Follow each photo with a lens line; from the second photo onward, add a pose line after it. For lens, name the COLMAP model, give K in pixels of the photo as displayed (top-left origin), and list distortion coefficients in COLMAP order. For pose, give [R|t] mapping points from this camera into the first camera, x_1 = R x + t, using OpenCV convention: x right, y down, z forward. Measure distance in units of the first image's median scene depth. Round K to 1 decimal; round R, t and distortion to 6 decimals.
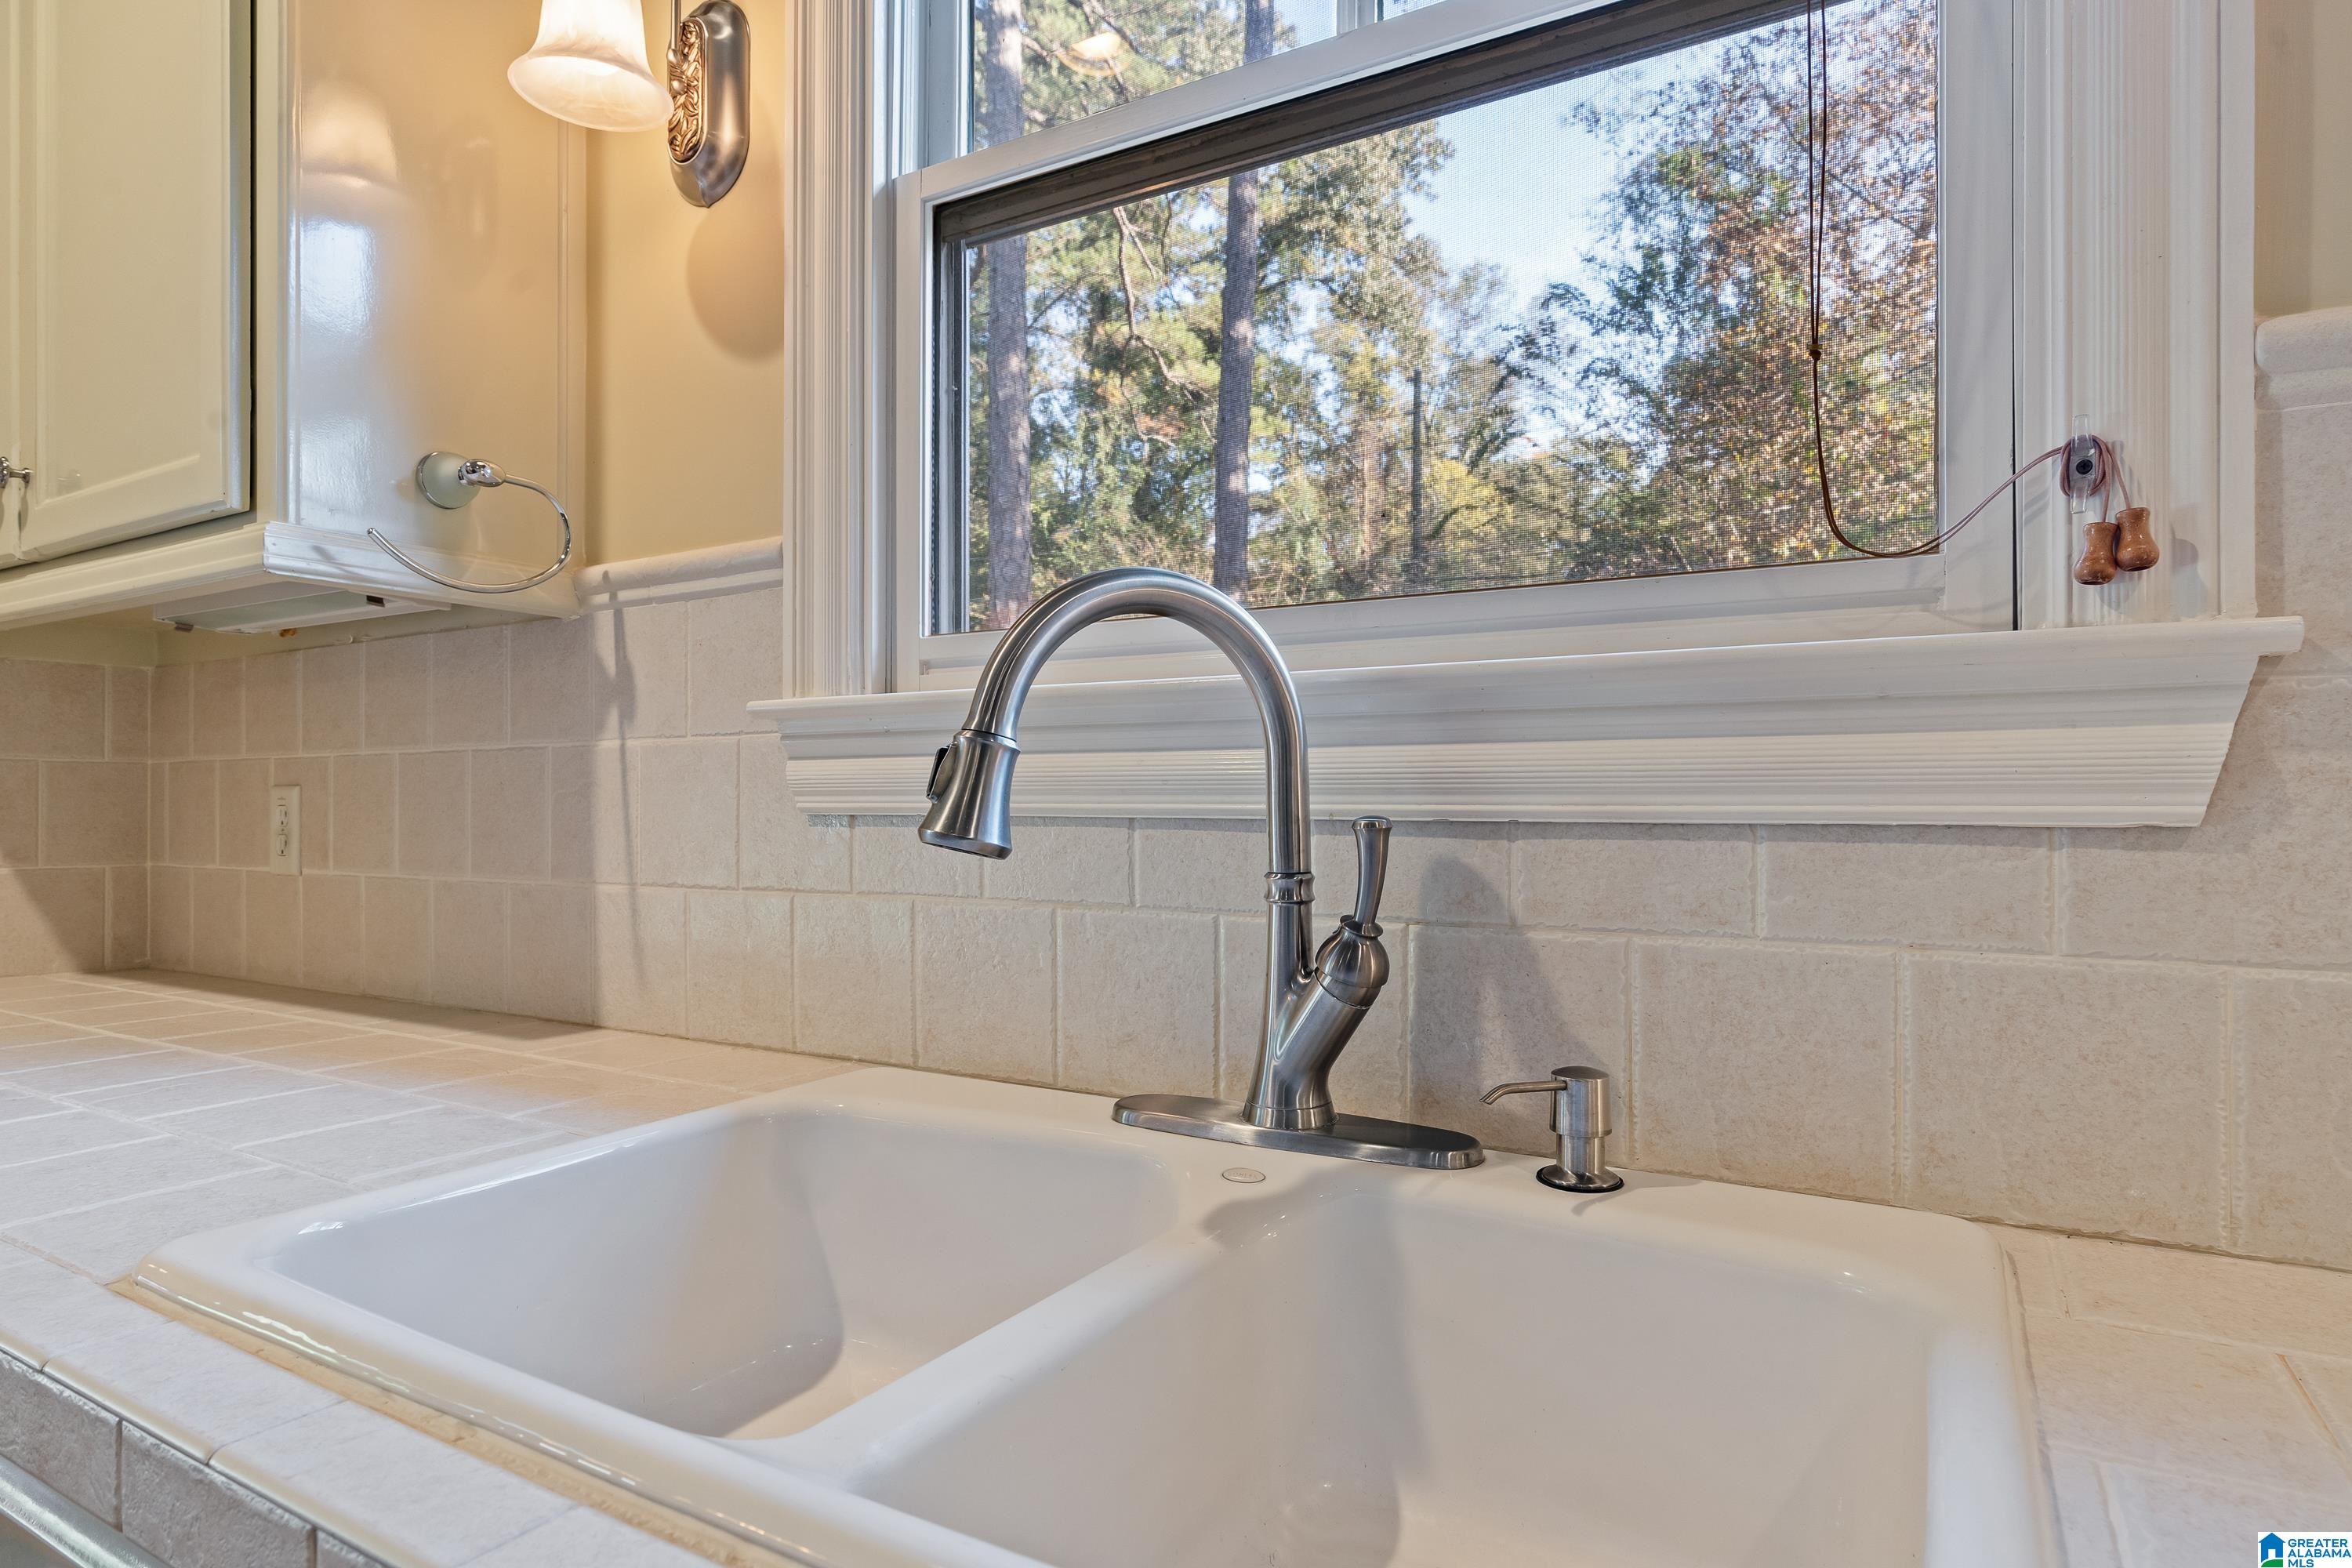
lens RADIAL K [[1275.1, 0, 1167.9], [0, 1275.1, 781.6], [0, 0, 1]] dist [0.002088, -0.000291]
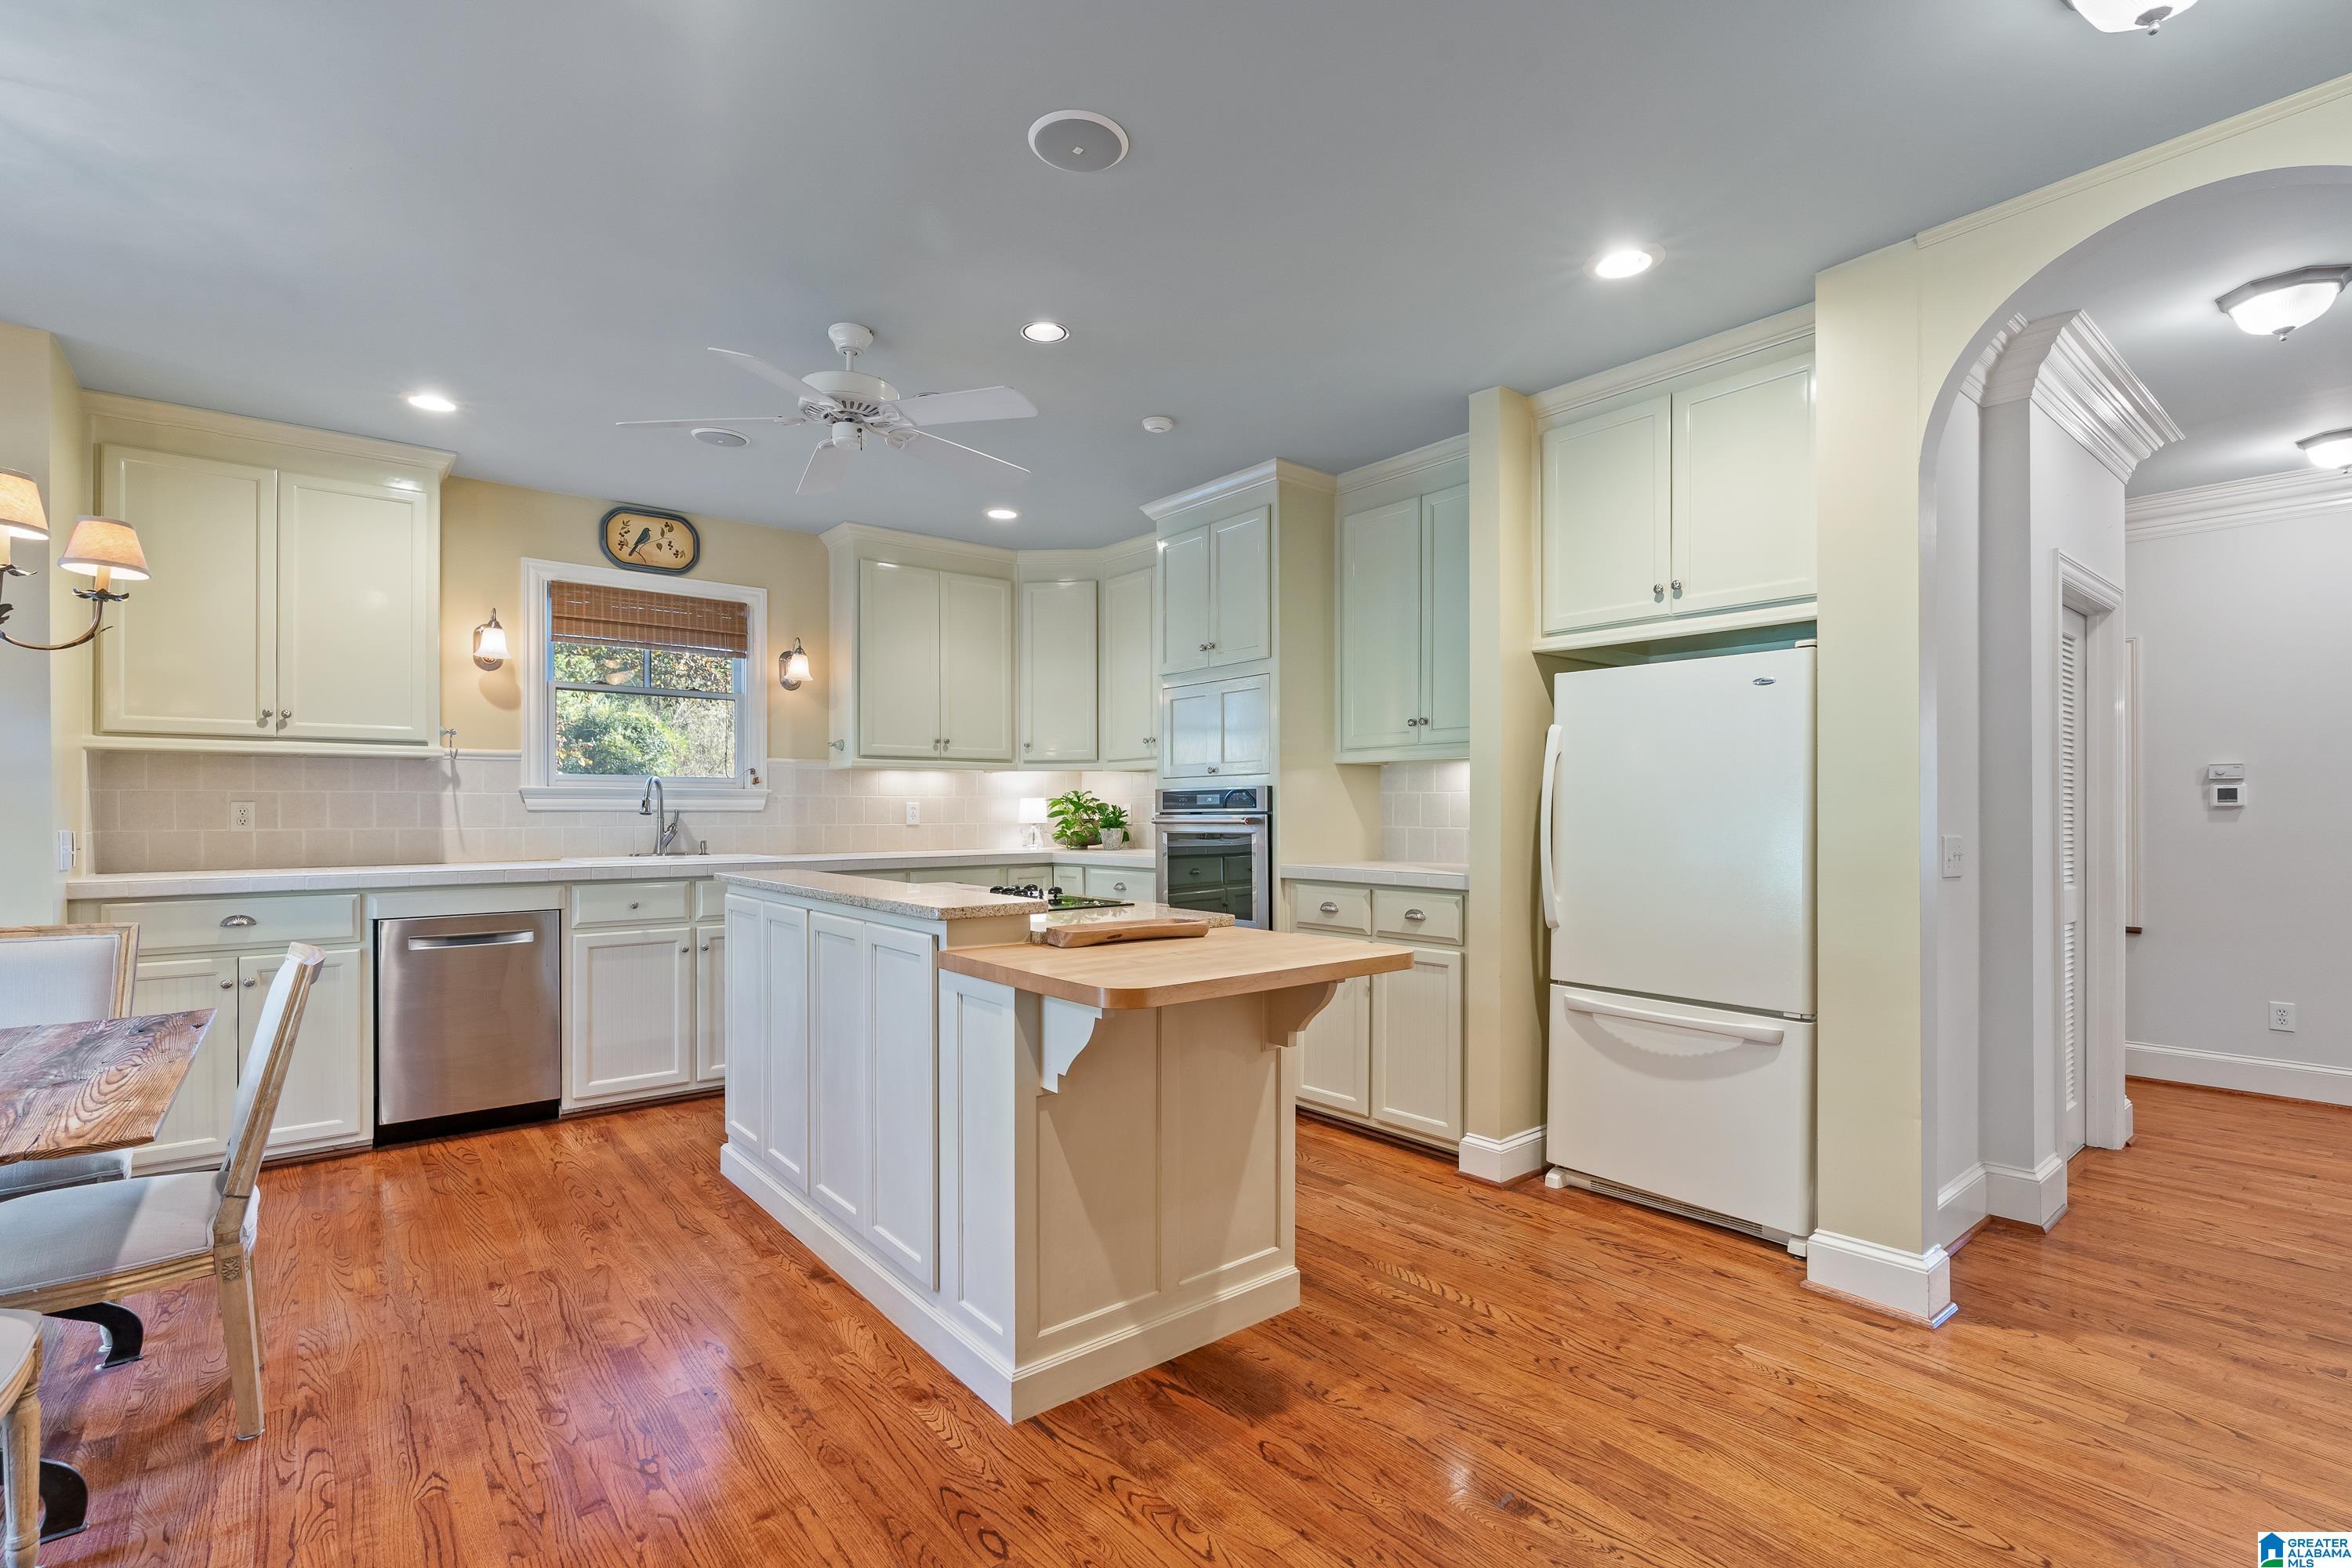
lens RADIAL K [[1073.3, 0, 1180.9], [0, 1073.3, 811.0], [0, 0, 1]] dist [-0.001317, -0.000084]
pose [[0.330548, 0.001303, 0.943788, -4.571491], [-0.012505, 0.999917, 0.002999, -0.019254], [-0.943706, -0.012794, 0.330537, -3.679468]]
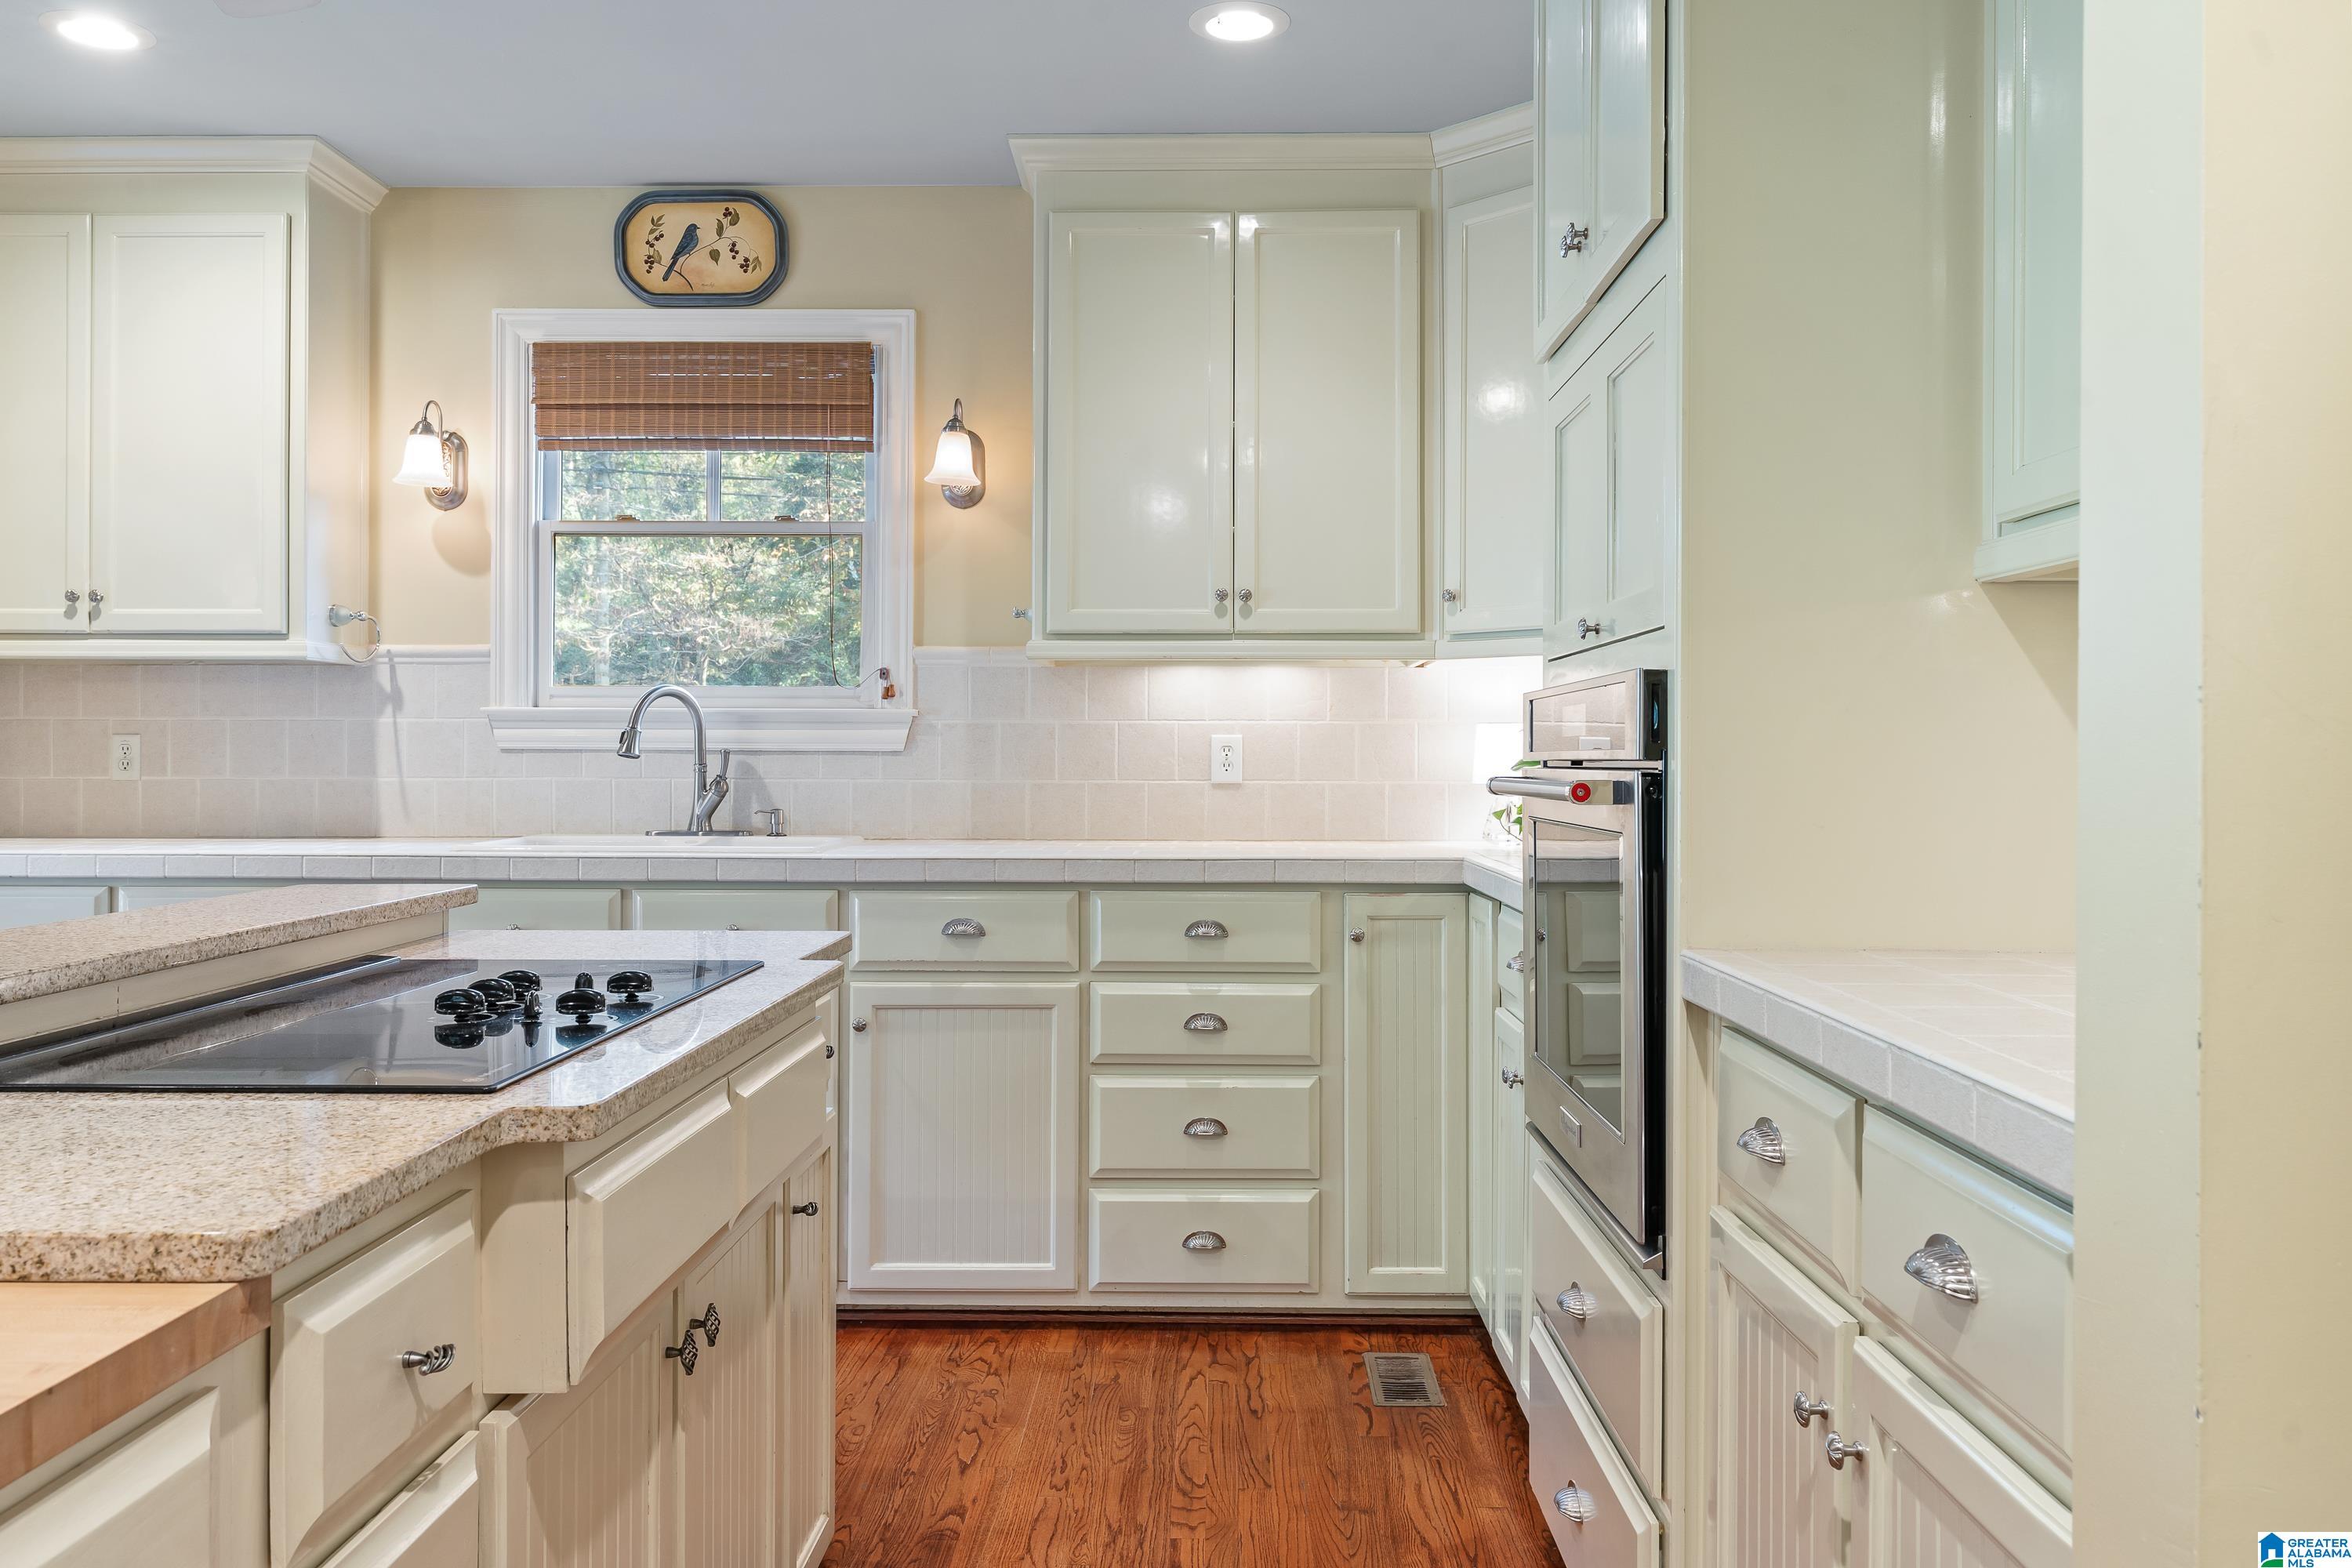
lens RADIAL K [[1731.2, 0, 1191.7], [0, 1731.2, 744.1], [0, 0, 1]] dist [0.002851, 0.003090]
pose [[0.864758, 0.006553, 0.502146, -1.215221], [-0.011817, 0.999904, 0.007301, -0.040989], [-0.502050, -0.012247, 0.864752, -4.125679]]
